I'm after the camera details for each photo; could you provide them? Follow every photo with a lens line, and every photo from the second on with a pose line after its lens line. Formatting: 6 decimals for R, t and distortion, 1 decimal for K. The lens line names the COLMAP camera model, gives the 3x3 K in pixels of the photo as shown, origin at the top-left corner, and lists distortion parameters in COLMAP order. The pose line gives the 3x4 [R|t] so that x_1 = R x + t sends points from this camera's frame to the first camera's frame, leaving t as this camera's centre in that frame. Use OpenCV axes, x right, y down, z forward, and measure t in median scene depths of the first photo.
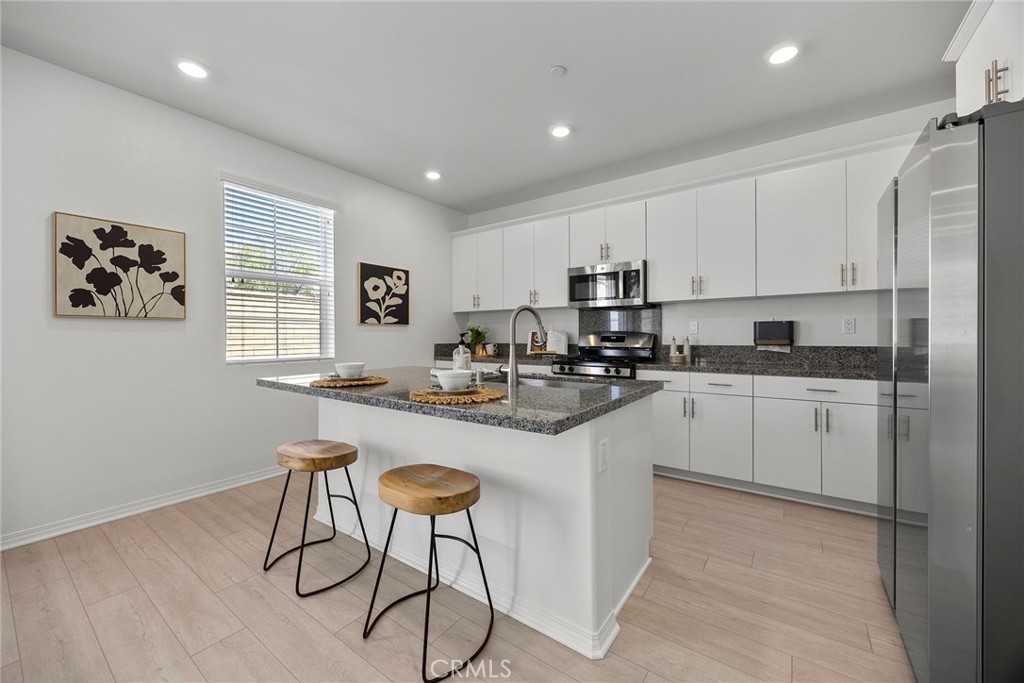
lens RADIAL K [[399.8, 0, 510.2], [0, 399.8, 337.8], [0, 0, 1]] dist [-0.002444, 0.000067]
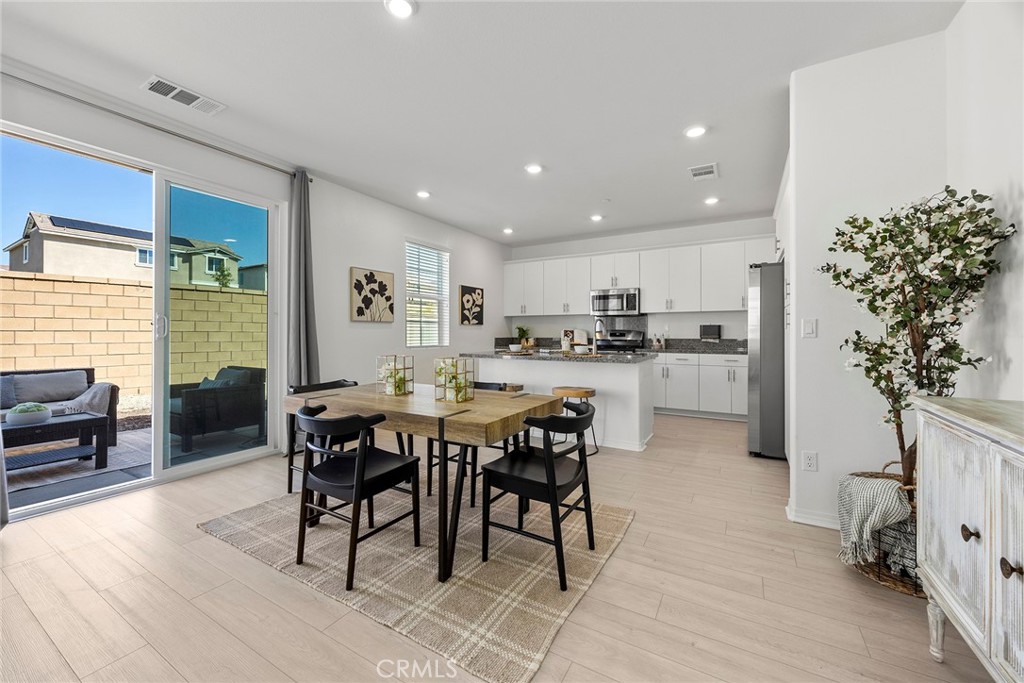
lens RADIAL K [[399.8, 0, 511.7], [0, 399.8, 331.7], [0, 0, 1]] dist [-0.002444, 0.000067]
pose [[0.995961, 0.004951, 0.089655, -0.349418], [-0.004254, 0.999959, -0.007964, 0.006181], [-0.089690, 0.007551, 0.995941, -0.632580]]
